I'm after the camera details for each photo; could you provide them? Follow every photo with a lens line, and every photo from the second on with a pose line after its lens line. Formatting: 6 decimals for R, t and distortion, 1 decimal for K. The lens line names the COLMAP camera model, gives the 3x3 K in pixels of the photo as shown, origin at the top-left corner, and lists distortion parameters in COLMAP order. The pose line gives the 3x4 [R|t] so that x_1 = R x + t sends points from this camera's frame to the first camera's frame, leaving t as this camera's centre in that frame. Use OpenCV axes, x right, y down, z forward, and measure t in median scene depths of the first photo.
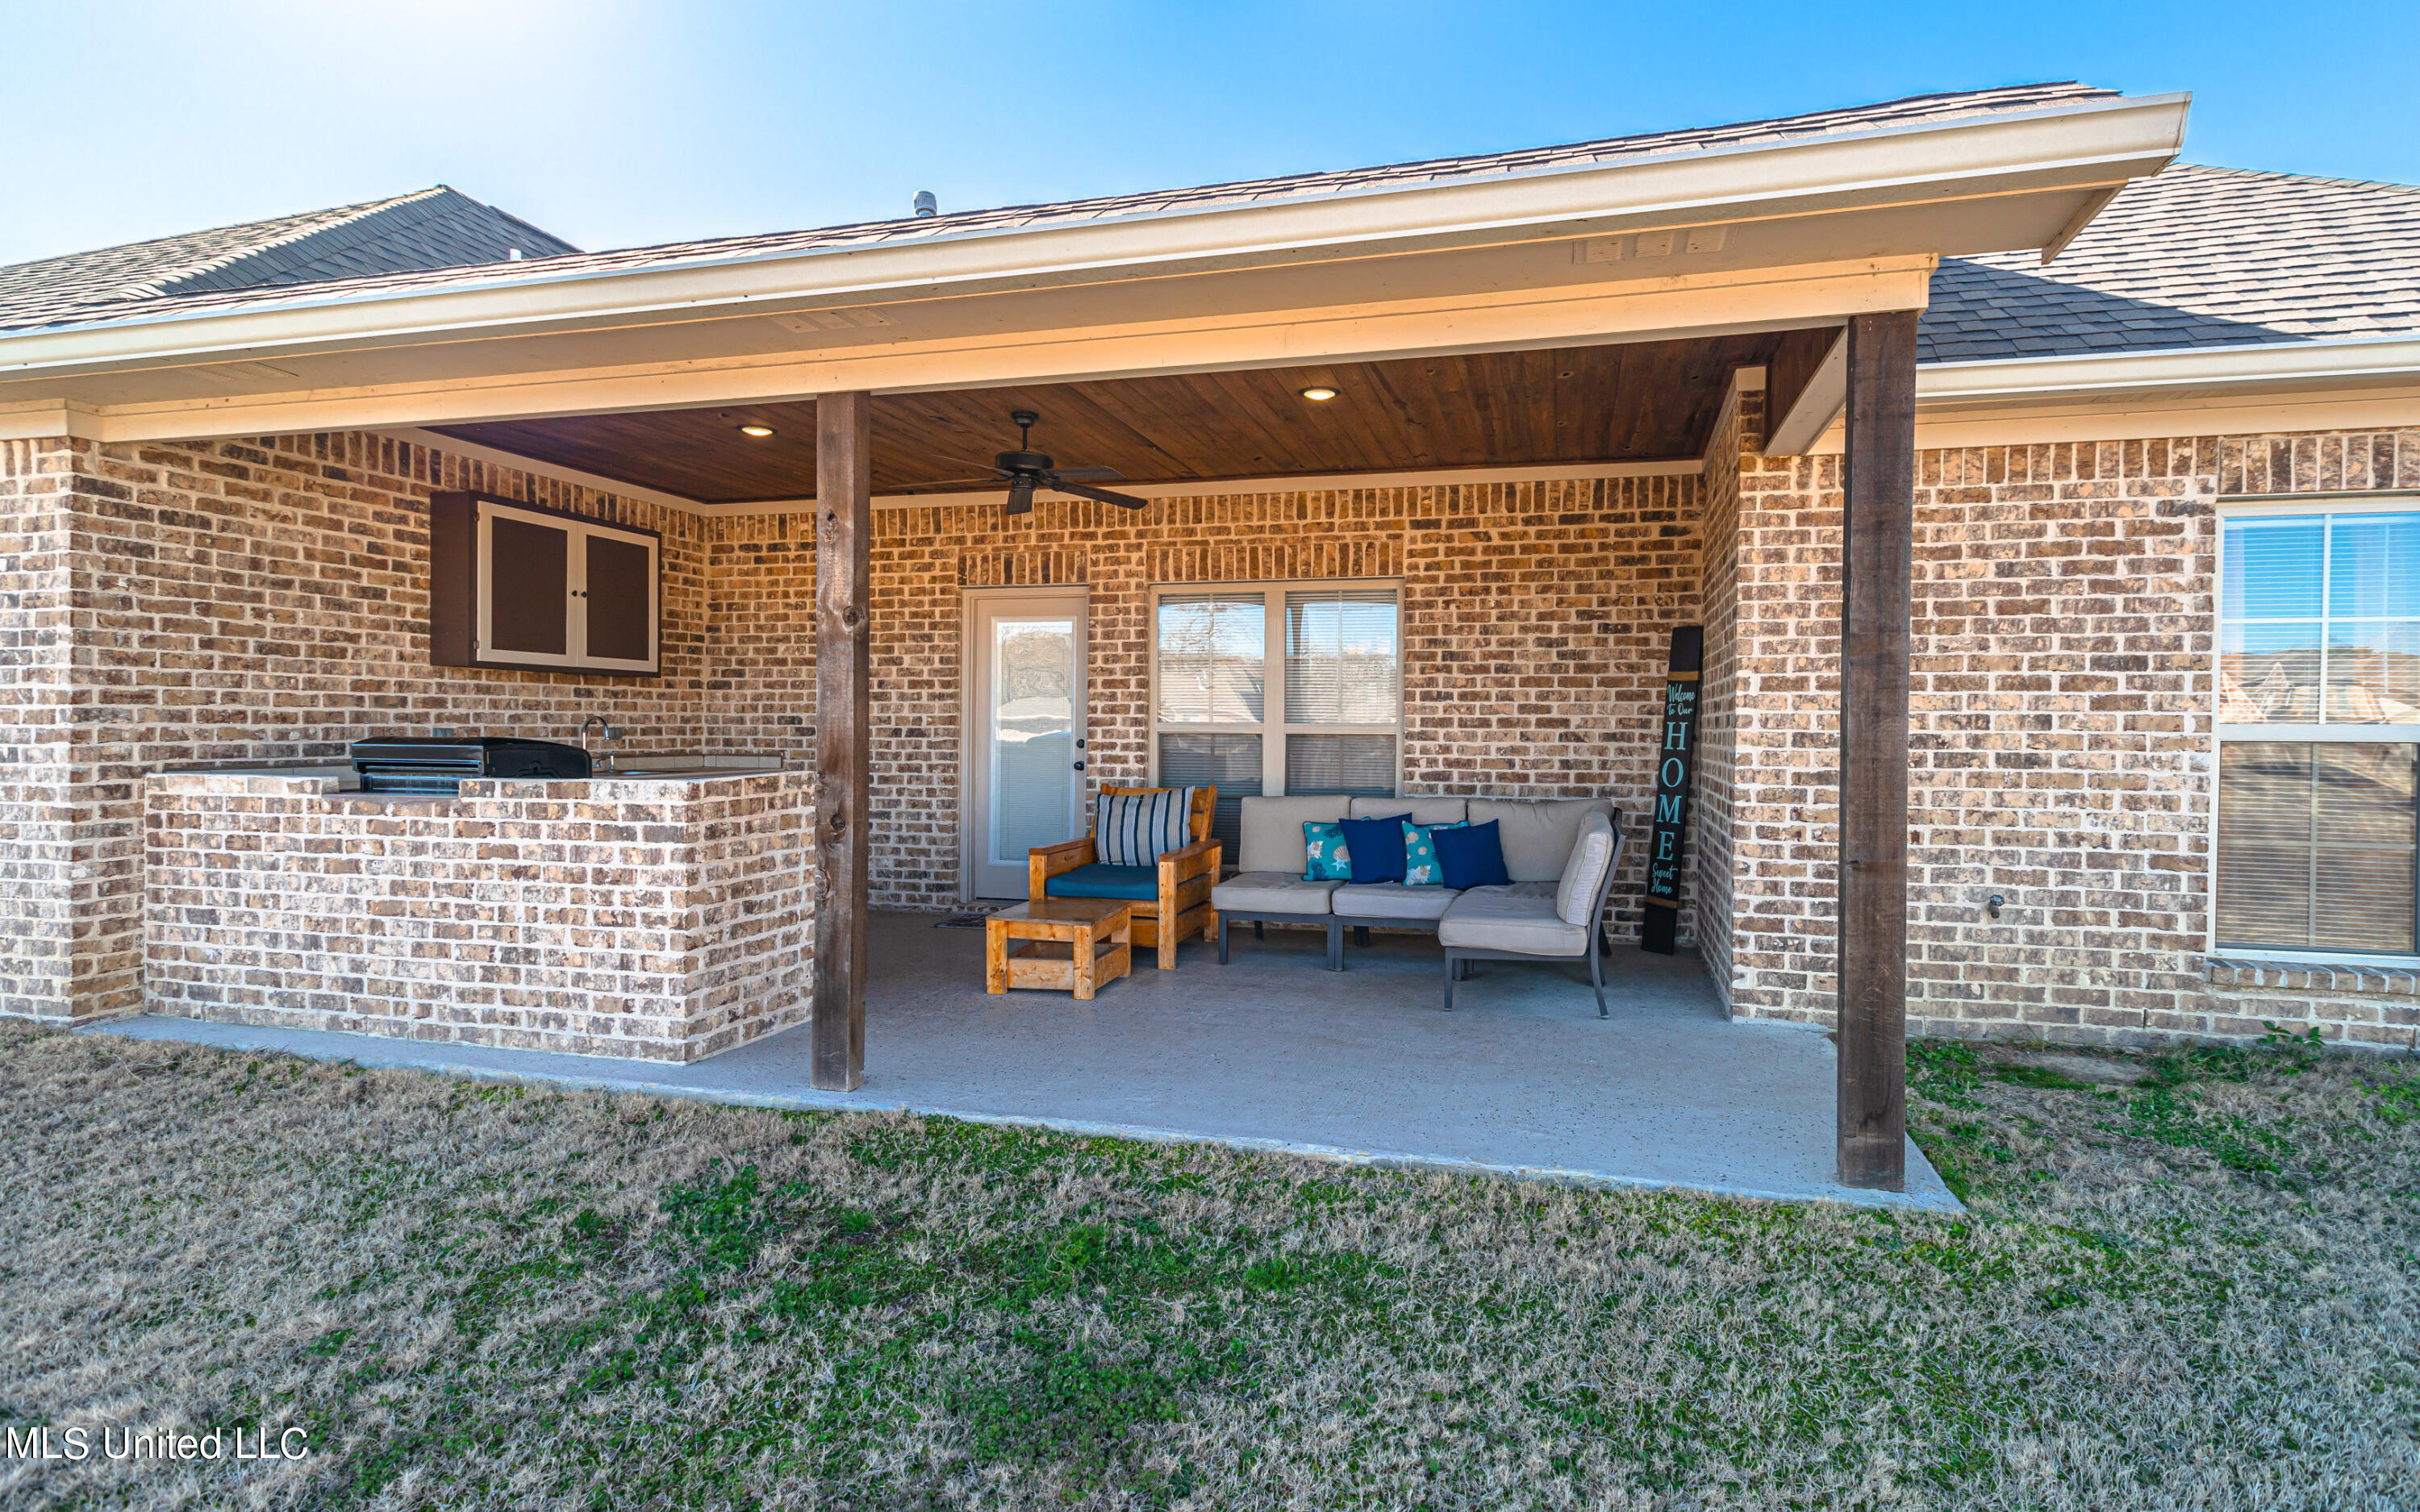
lens RADIAL K [[1283.3, 0, 1208.7], [0, 1283.3, 751.2], [0, 0, 1]] dist [0.000115, 0.000827]
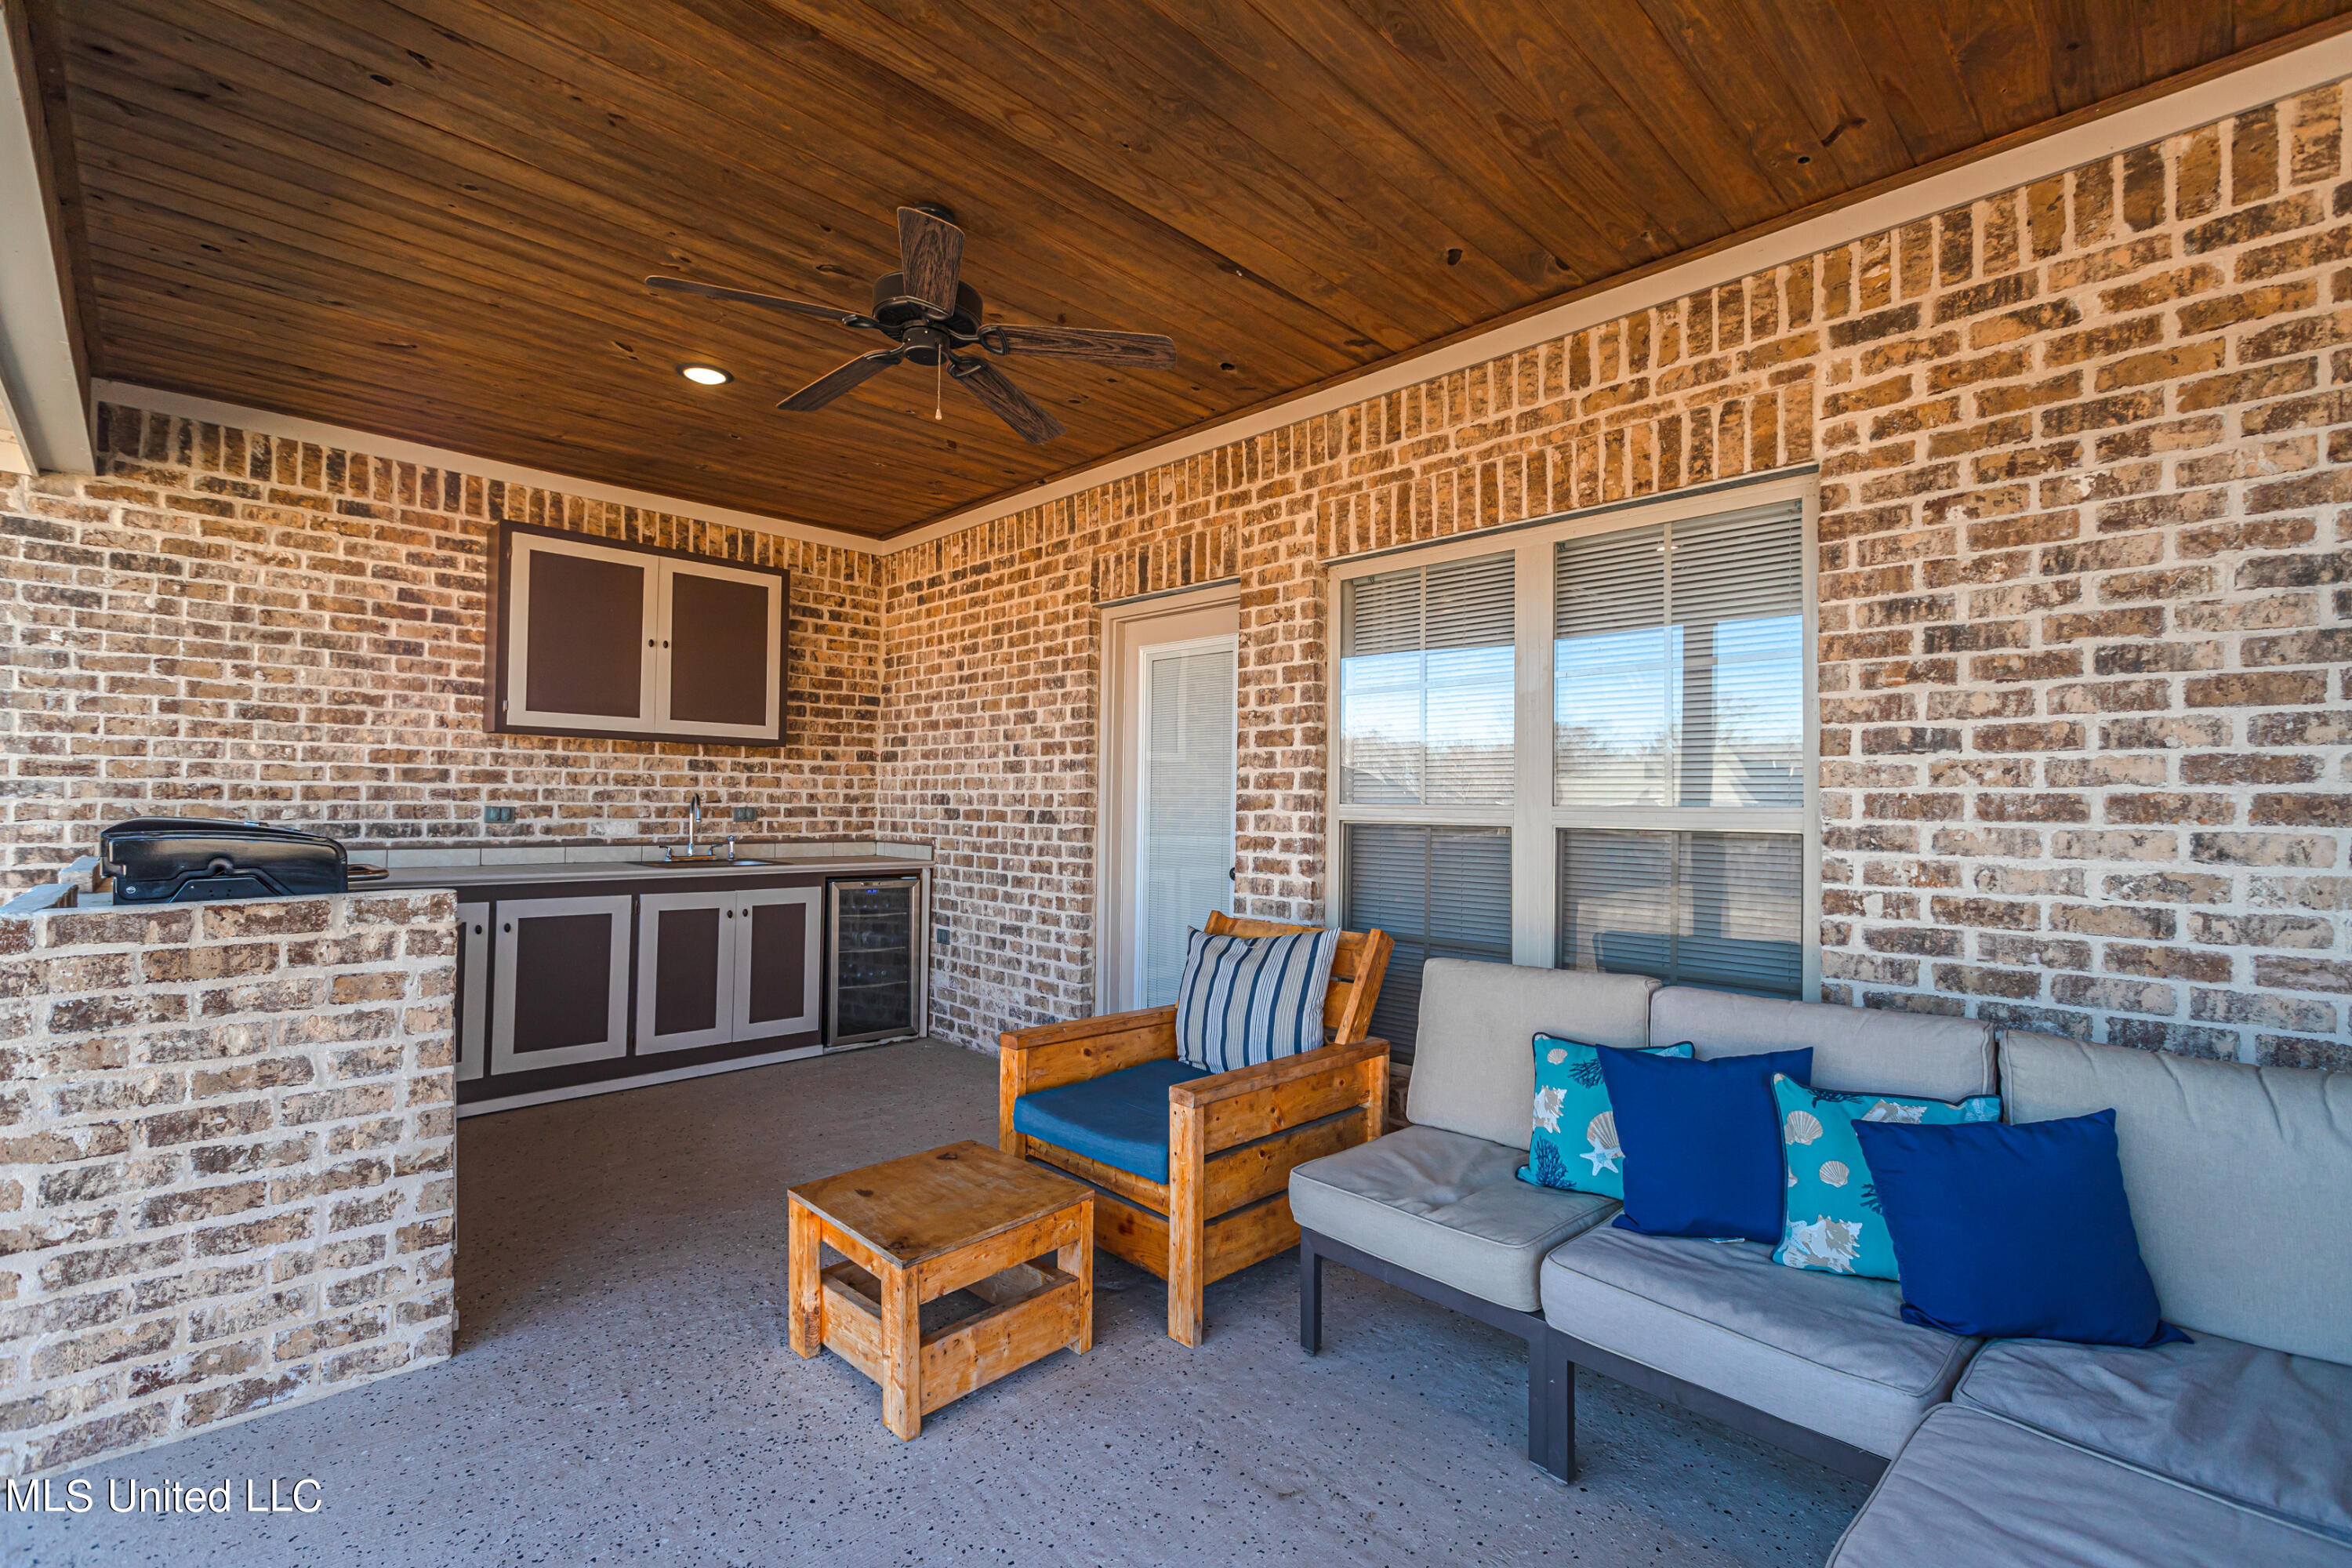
lens RADIAL K [[1081.8, 0, 1172.6], [0, 1081.8, 779.8], [0, 0, 1]] dist [0.005090, -0.000411]
pose [[0.878337, -0.006165, -0.478002, 0.138500], [-0.015881, 0.998989, -0.042066, -0.012987], [0.477777, 0.044540, 0.877351, 0.599814]]
